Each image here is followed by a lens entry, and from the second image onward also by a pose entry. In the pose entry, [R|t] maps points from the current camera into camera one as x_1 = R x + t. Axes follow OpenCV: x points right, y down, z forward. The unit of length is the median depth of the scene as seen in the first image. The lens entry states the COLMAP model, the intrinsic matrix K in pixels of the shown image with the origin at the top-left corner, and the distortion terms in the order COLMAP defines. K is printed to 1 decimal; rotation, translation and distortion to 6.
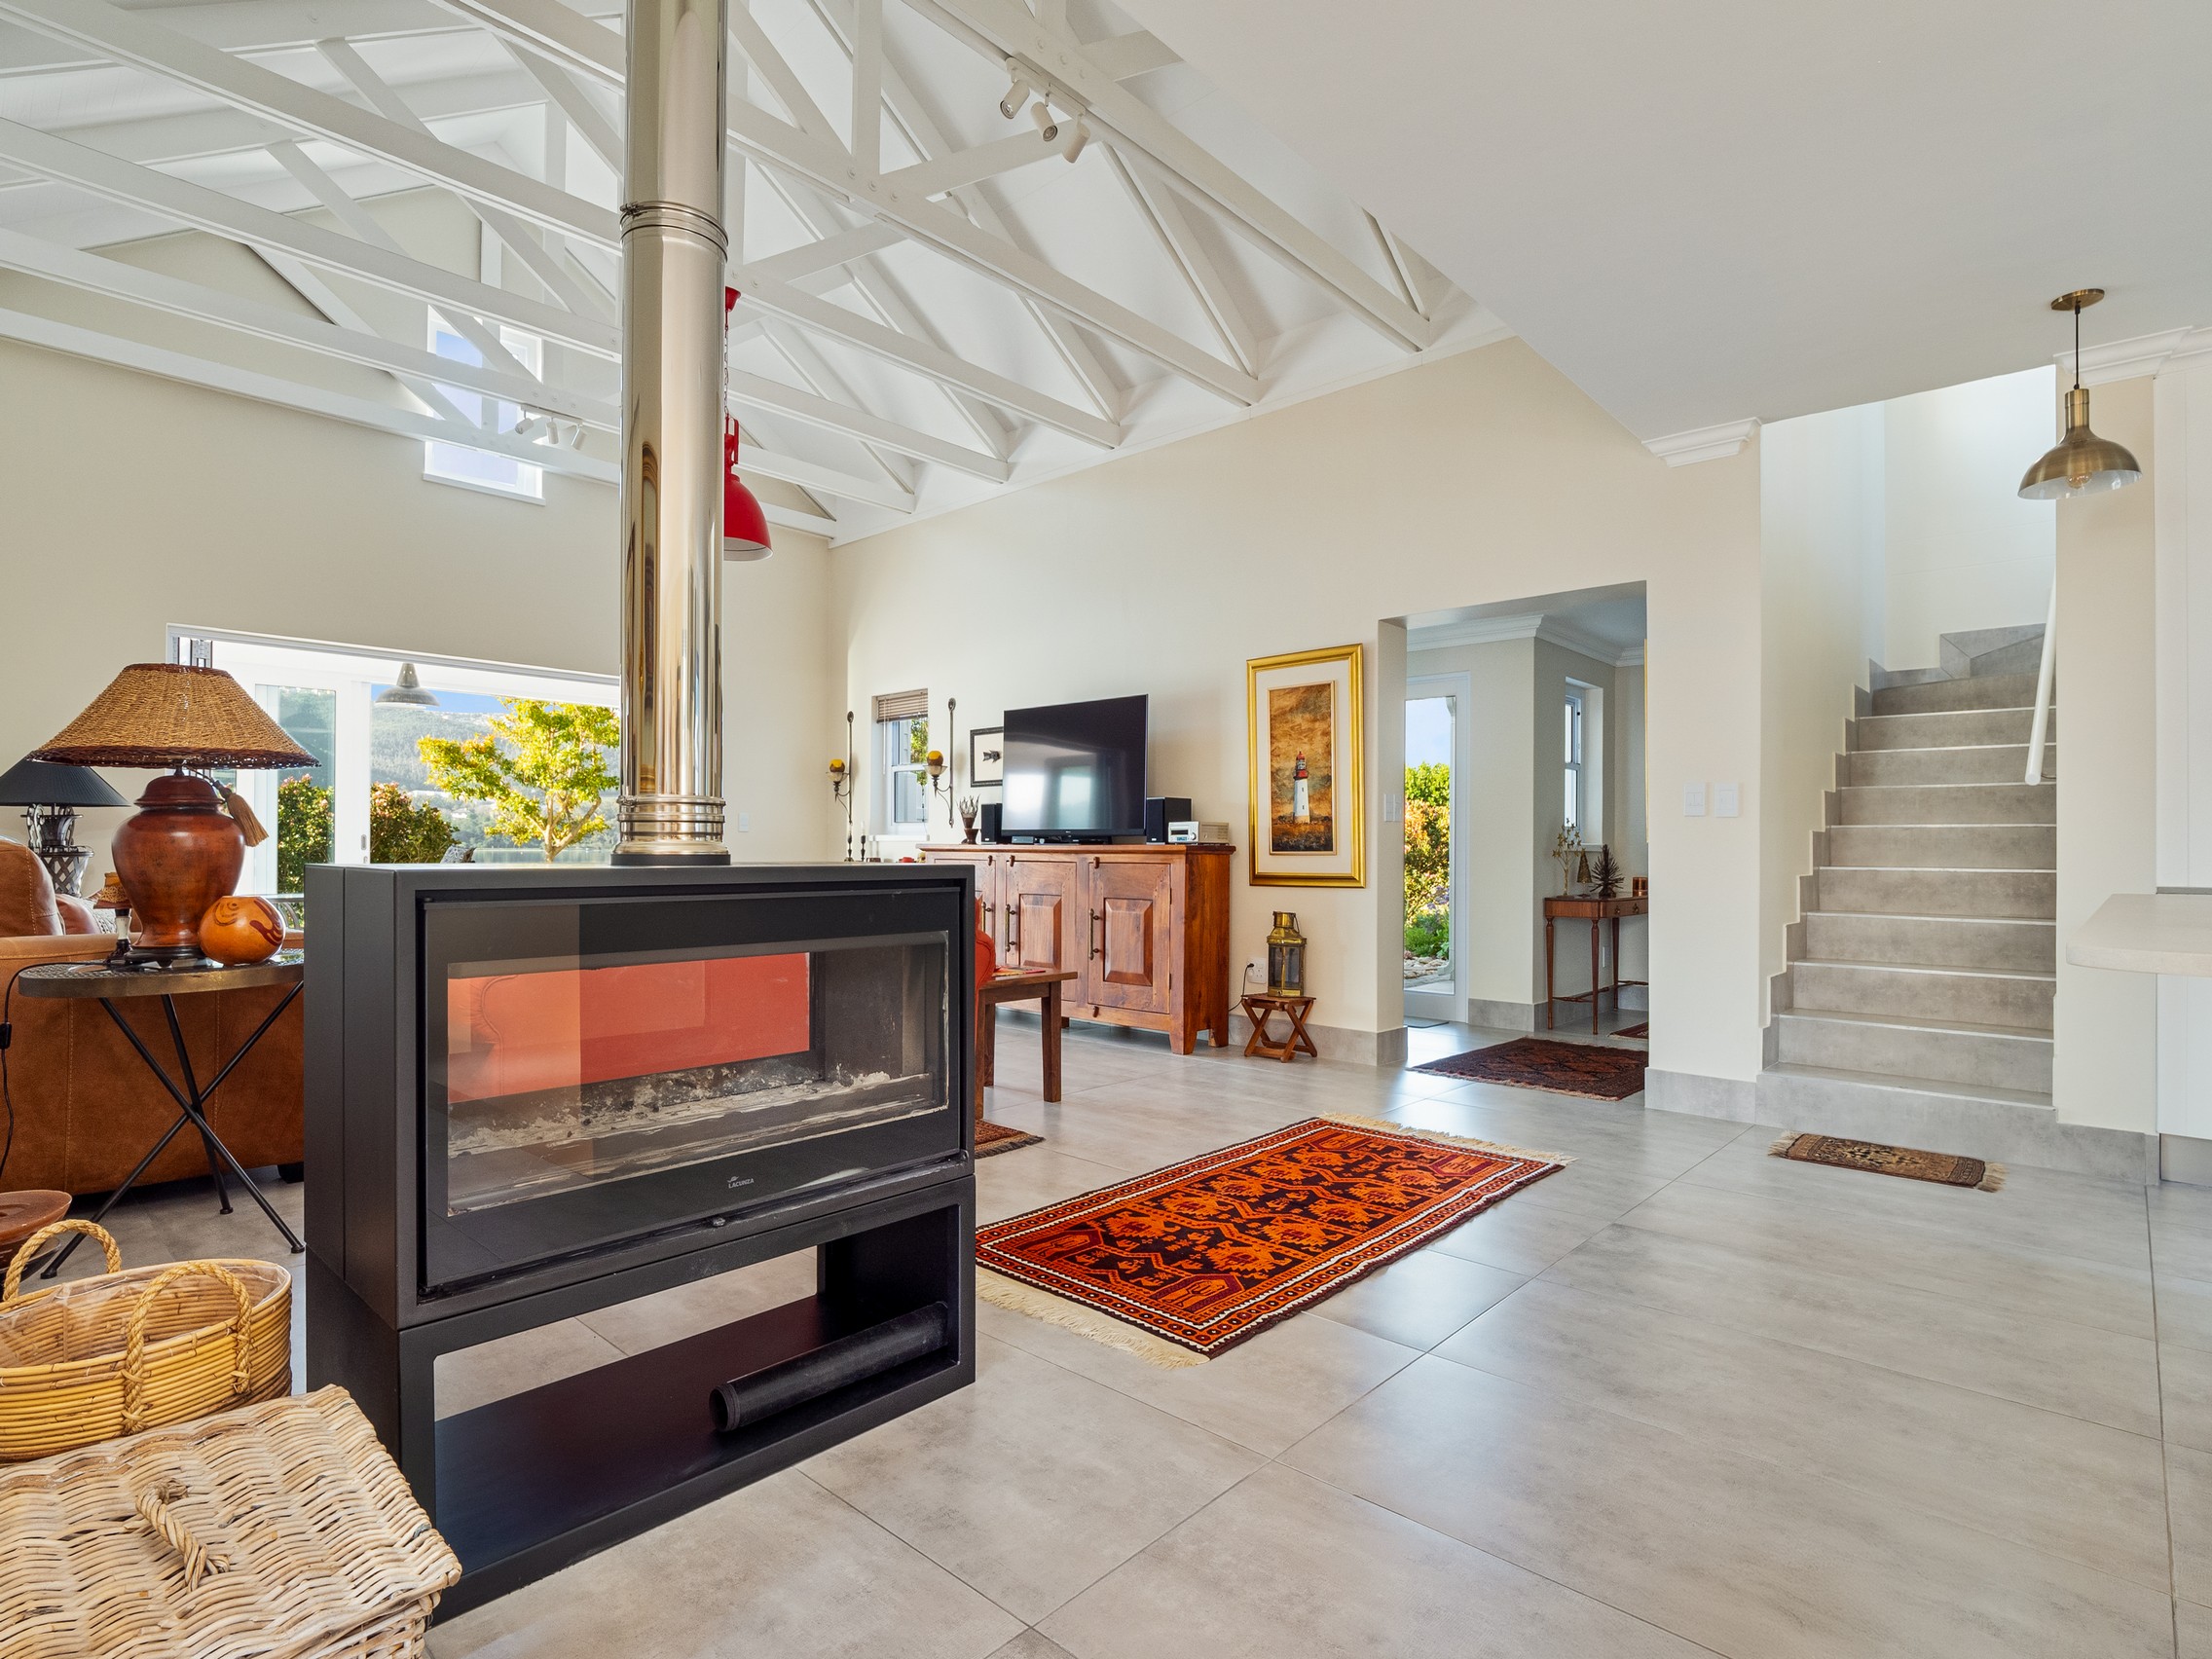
lens RADIAL K [[1121.8, 0, 1112.2], [0, 1121.8, 860.5], [0, 0, 1]] dist [0.001485, -0.022219]
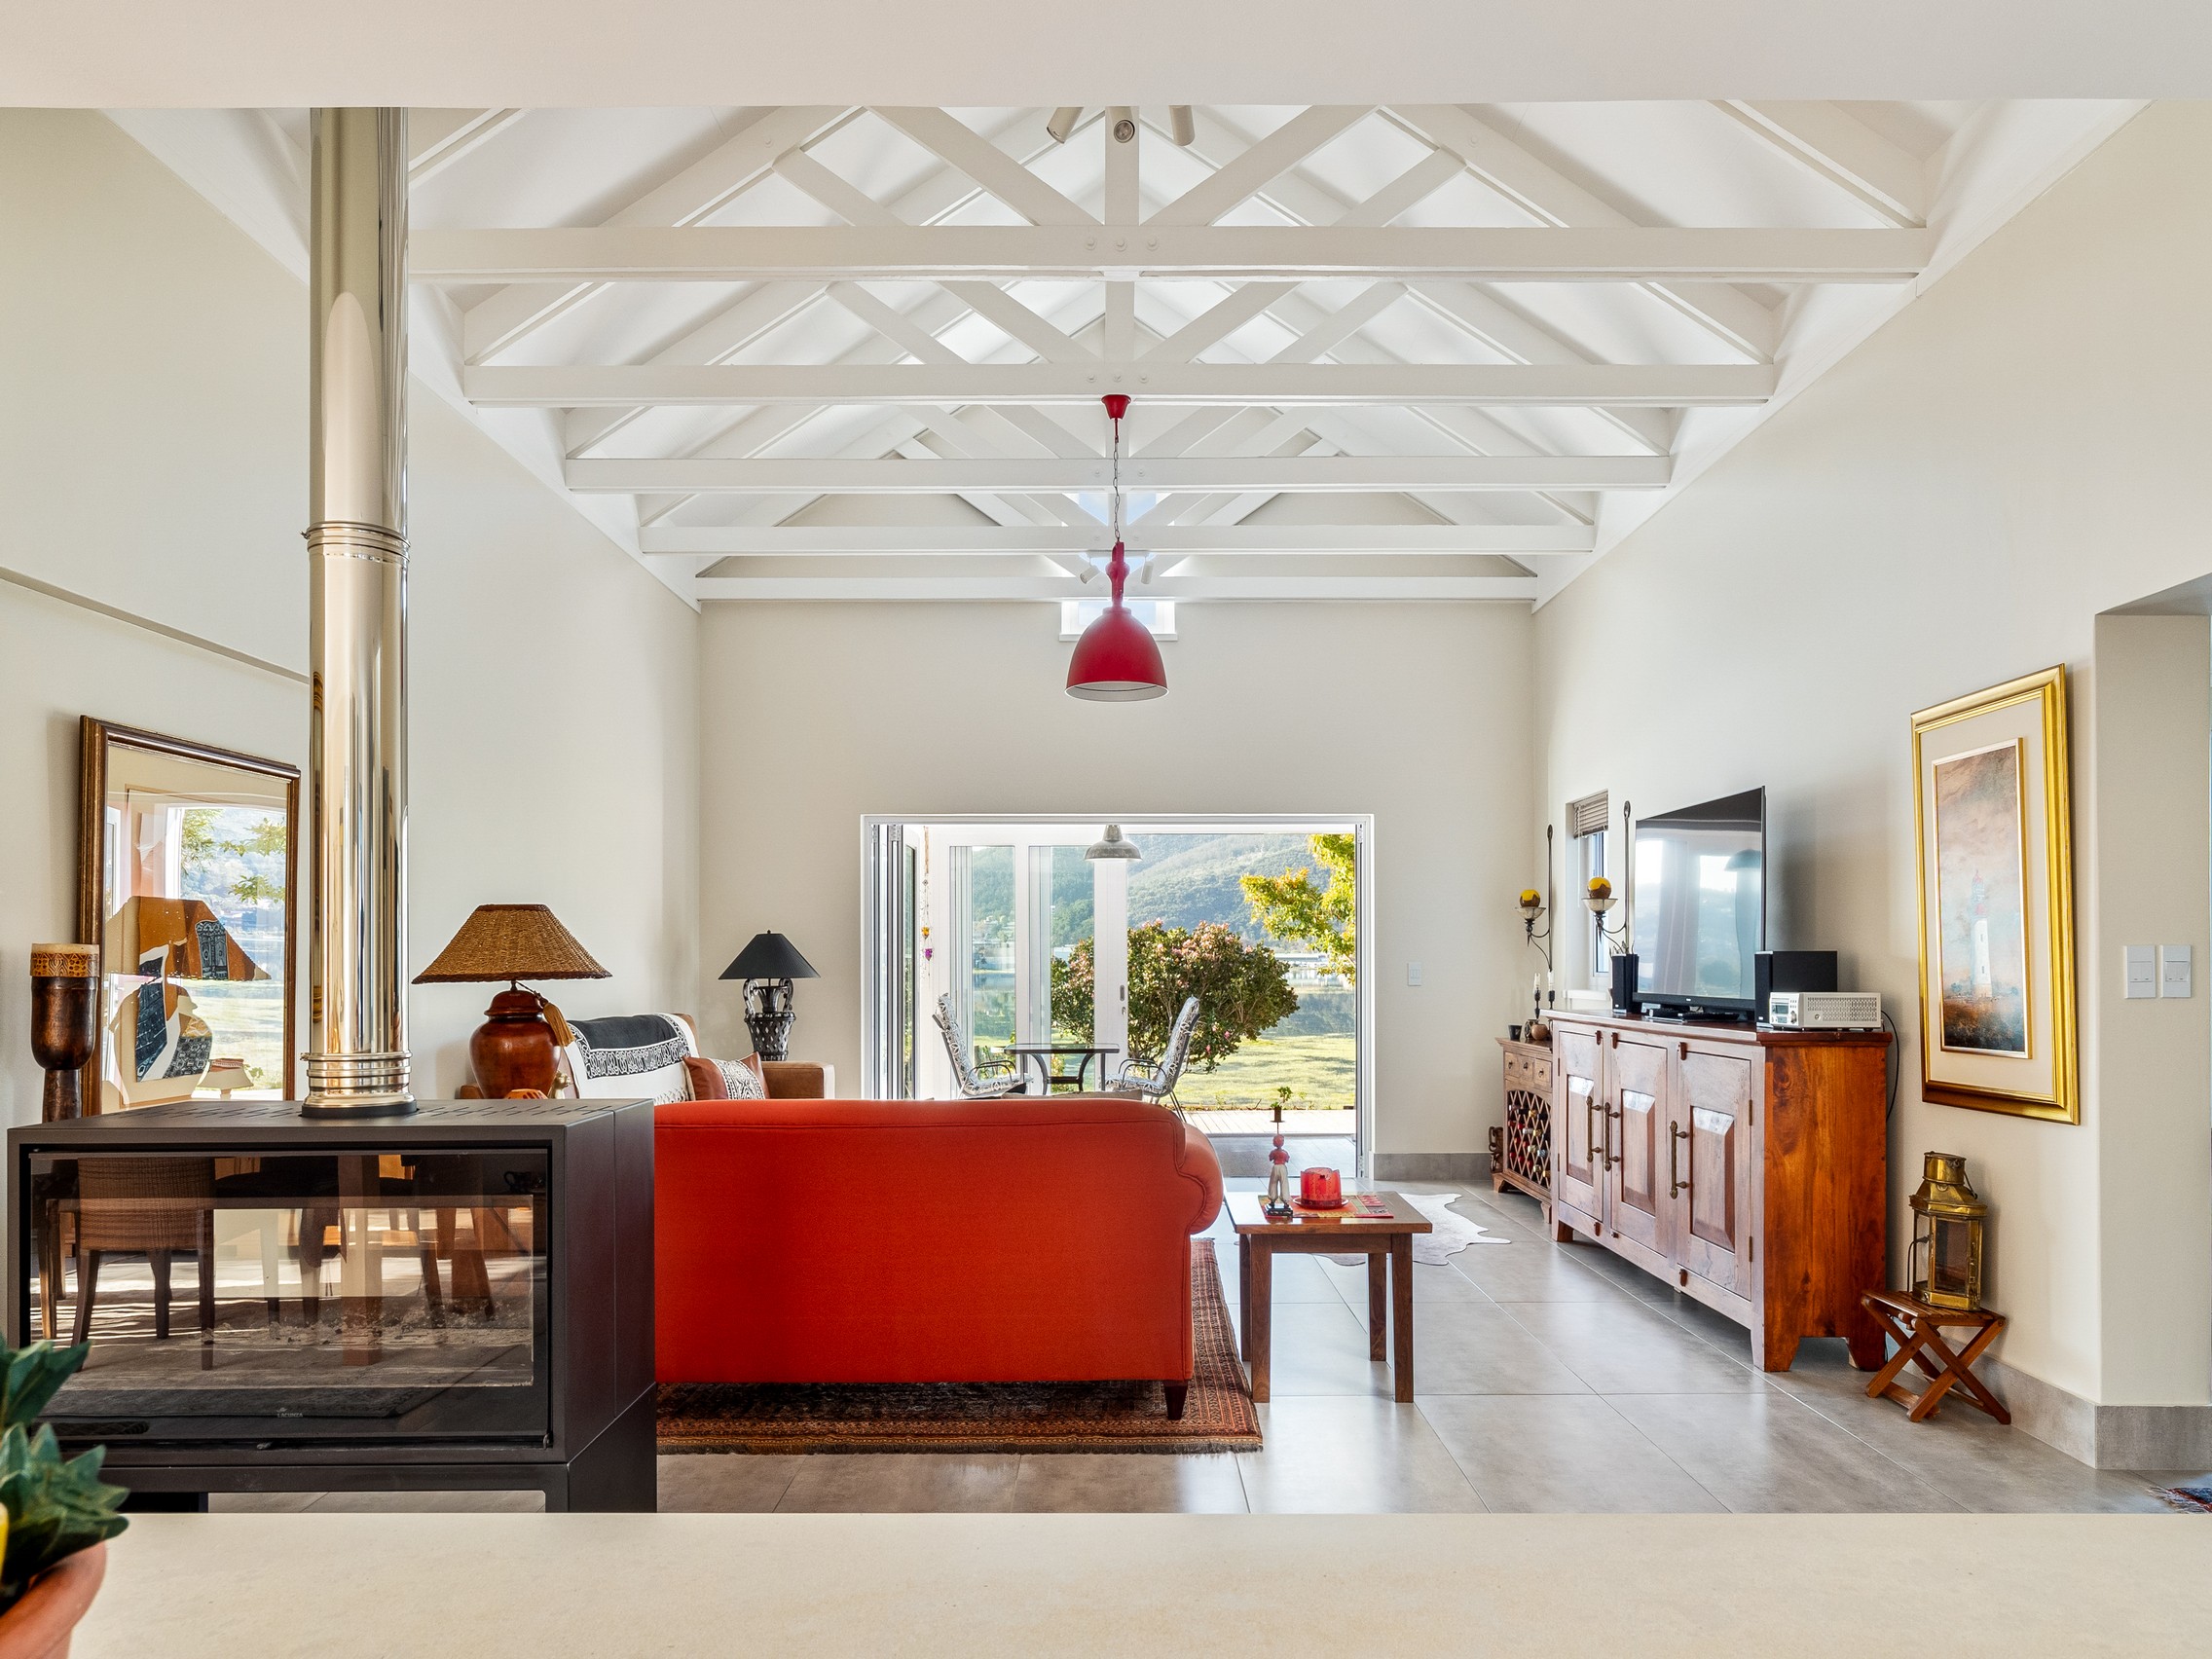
lens RADIAL K [[1407.6, 0, 1112.0], [0, 1407.6, 973.0], [0, 0, 1]] dist [-0.000183, -0.000110]
pose [[0.677477, -0.004983, -0.735527, 0.309352], [0.002365, 0.999987, -0.004596, -0.034708], [0.735540, 0.001374, 0.677480, 0.164406]]
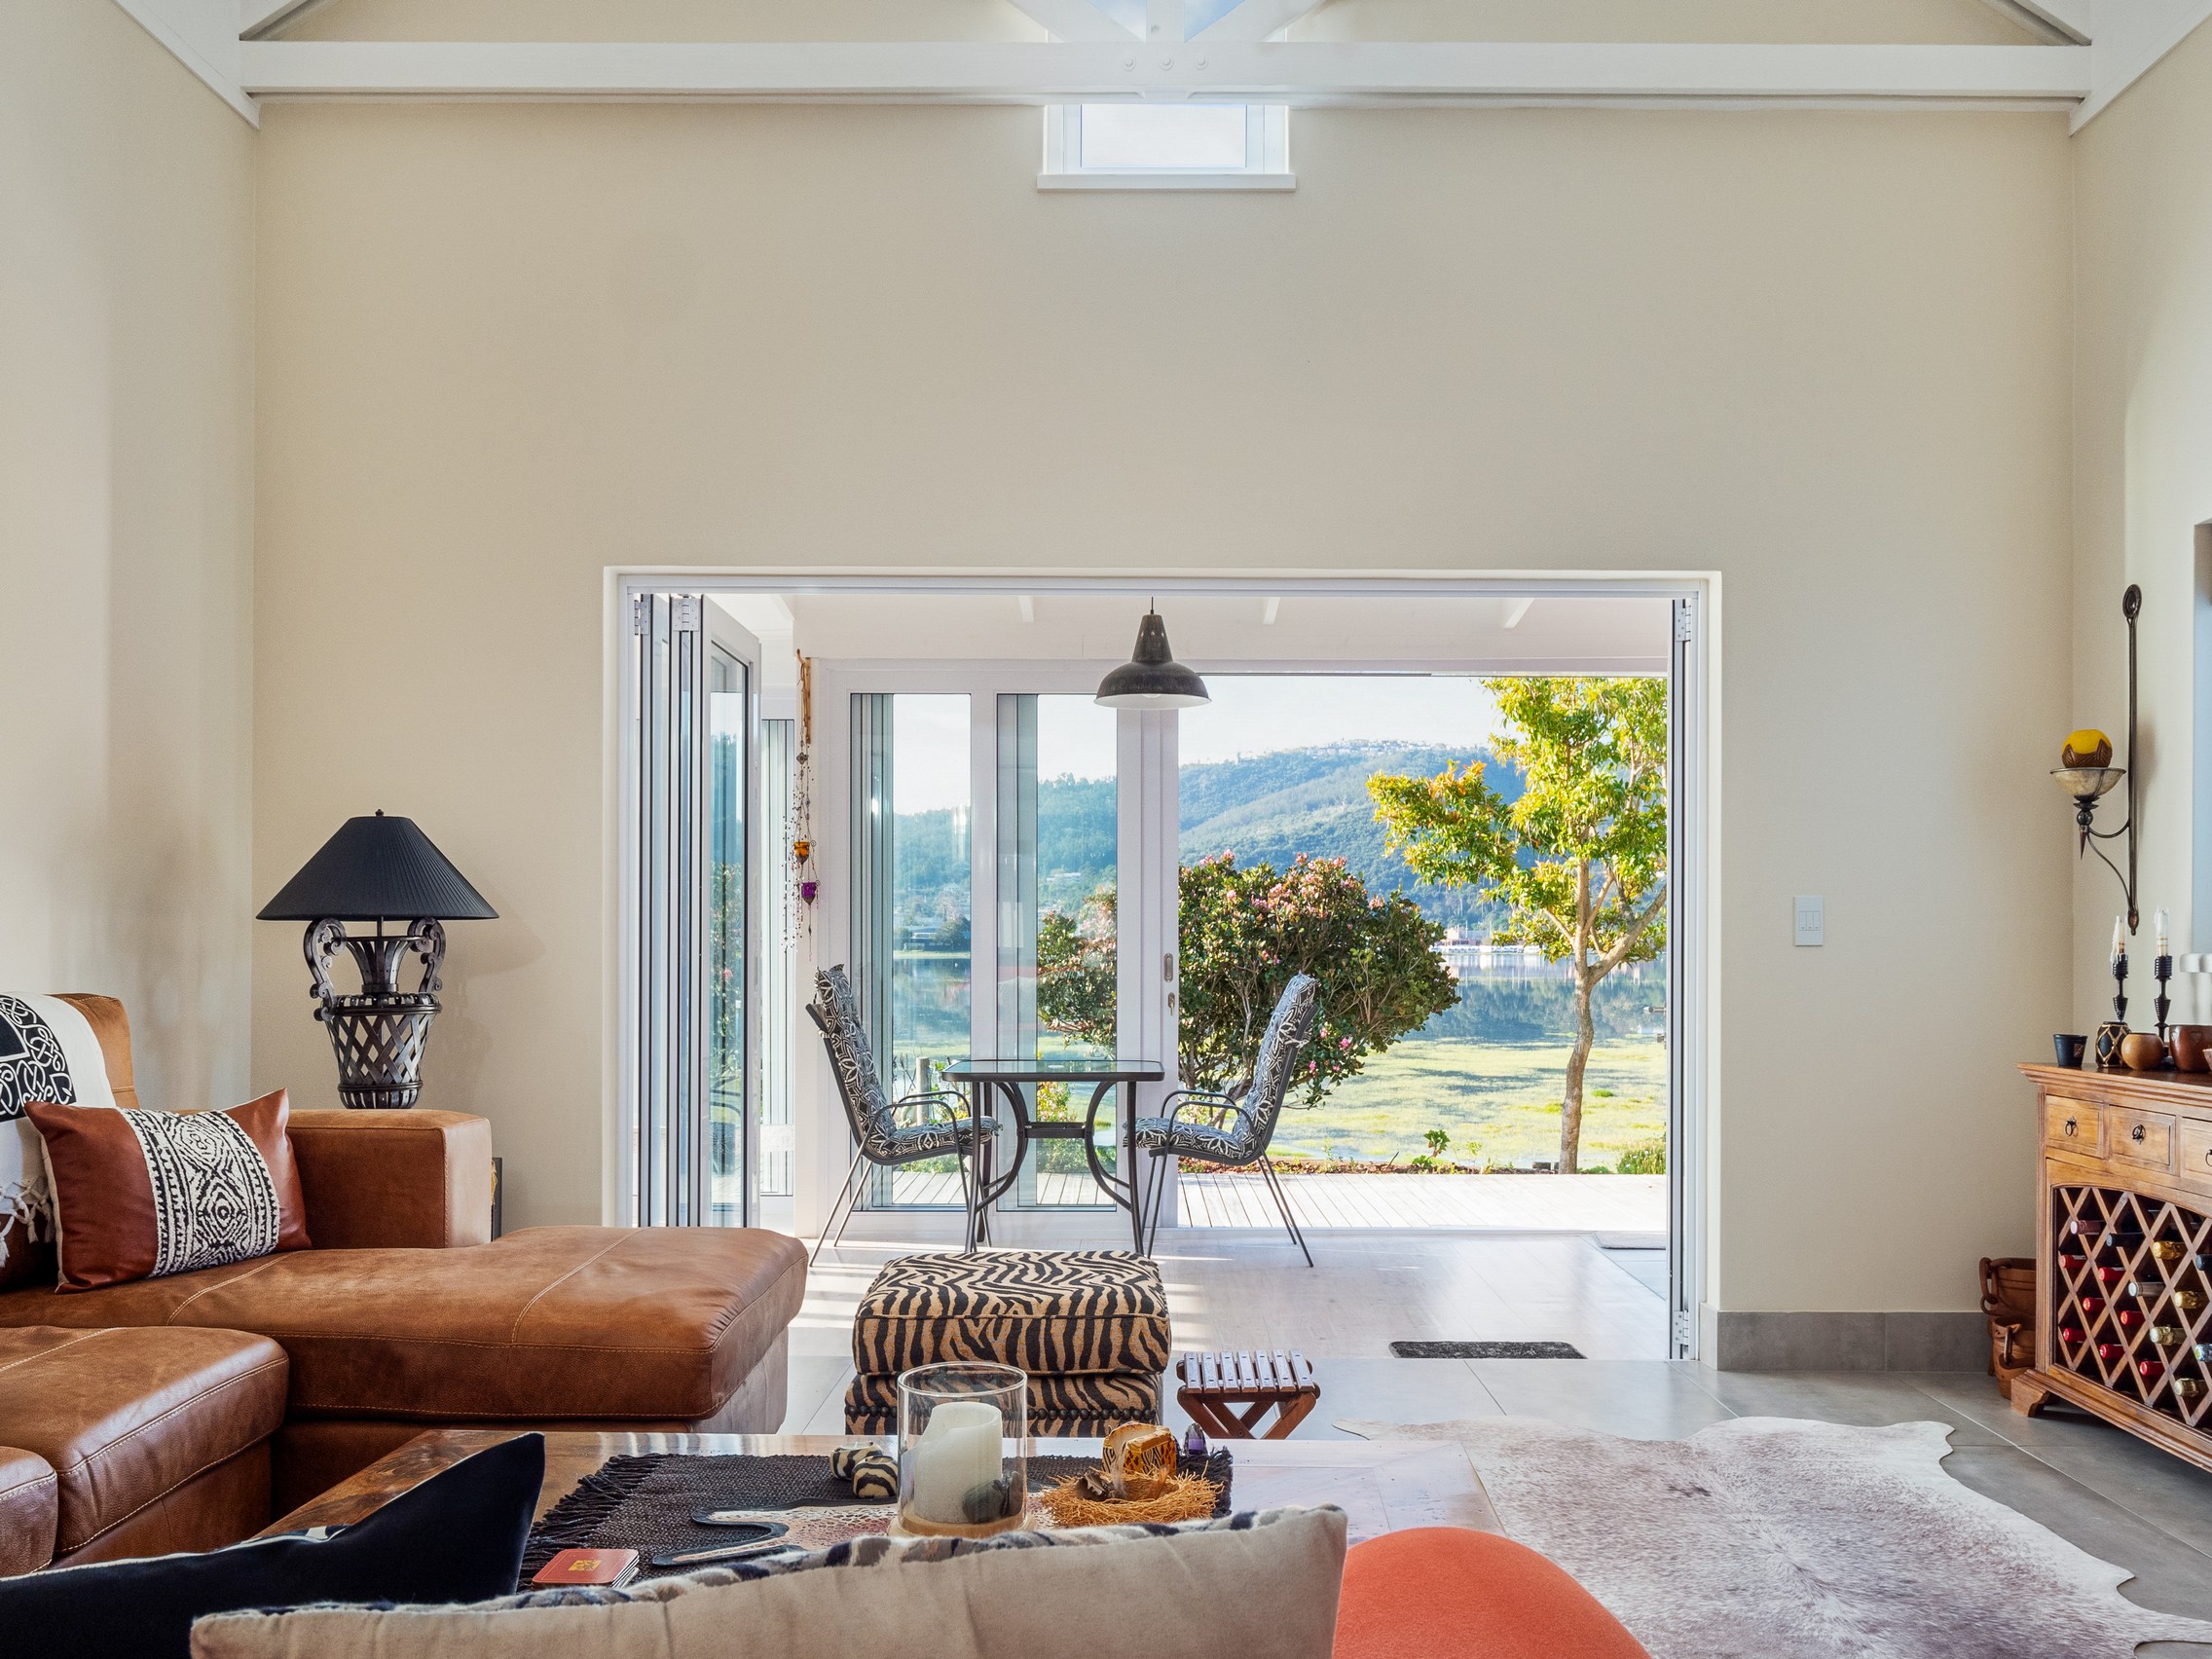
lens RADIAL K [[1781.3, 0, 1147.9], [0, 1781.3, 946.1], [0, 0, 1]] dist [0.010831, -0.005512]
pose [[0.675832, -0.005794, -0.737033, -0.044587], [-0.004108, 0.999924, -0.011627, -0.020185], [0.737044, 0.010886, 0.675757, 0.492019]]
